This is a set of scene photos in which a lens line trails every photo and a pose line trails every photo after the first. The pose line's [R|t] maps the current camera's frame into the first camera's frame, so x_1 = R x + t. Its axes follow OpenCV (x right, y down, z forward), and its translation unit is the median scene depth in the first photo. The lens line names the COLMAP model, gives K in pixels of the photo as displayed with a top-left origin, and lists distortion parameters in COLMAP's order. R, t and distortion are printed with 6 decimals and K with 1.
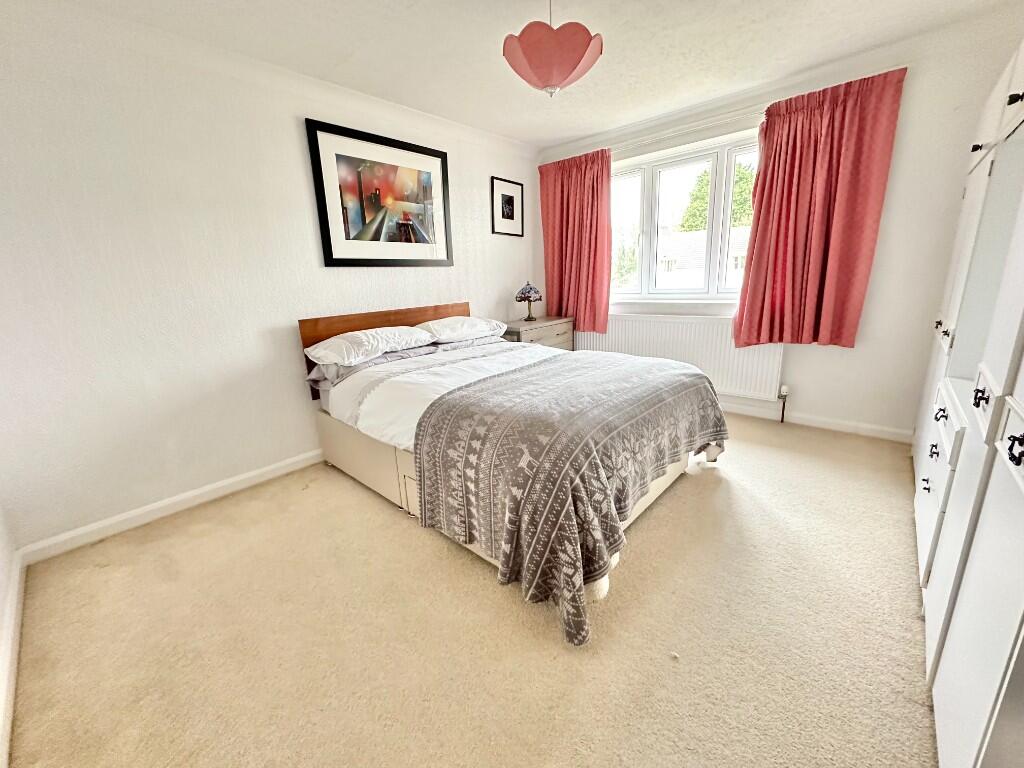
lens RADIAL K [[409.1, 0, 511.0], [0, 409.1, 379.3], [0, 0, 1]] dist [-0.000684, 0.000039]
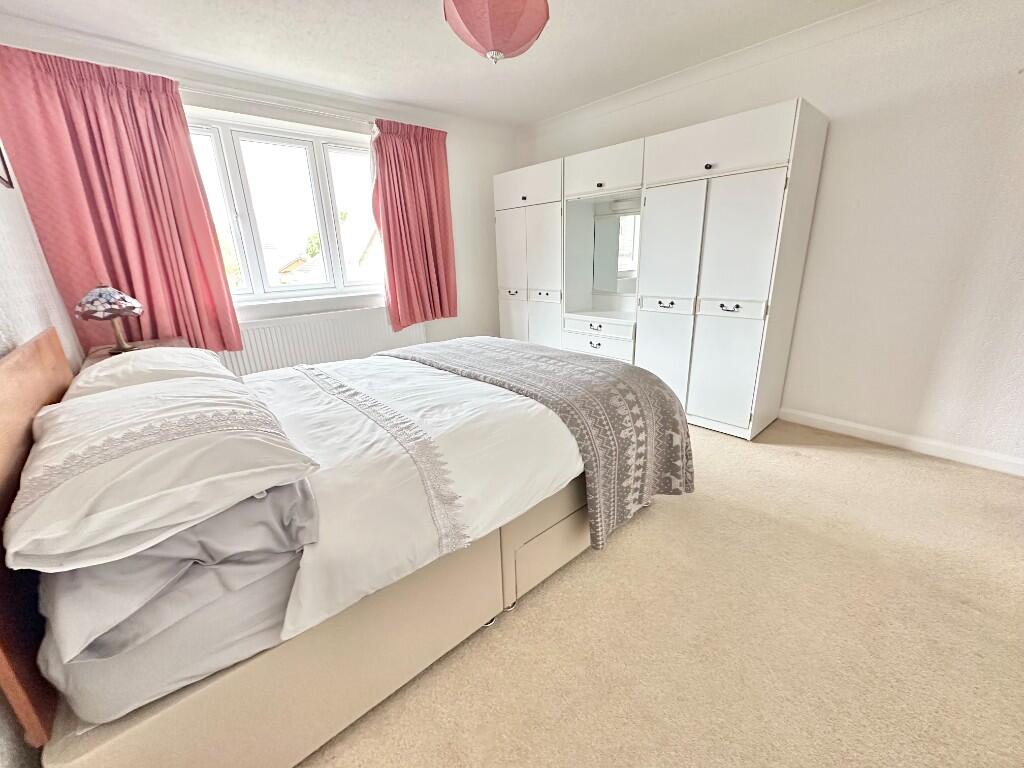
lens RADIAL K [[409.1, 0, 512.5], [0, 409.1, 380.3], [0, 0, 1]] dist [-0.000684, 0.000039]
pose [[0.105570, -0.251056, 0.962199, -0.567808], [0.269318, 0.938661, 0.215366, -0.115300], [-0.957247, 0.236402, 0.166708, 0.564338]]
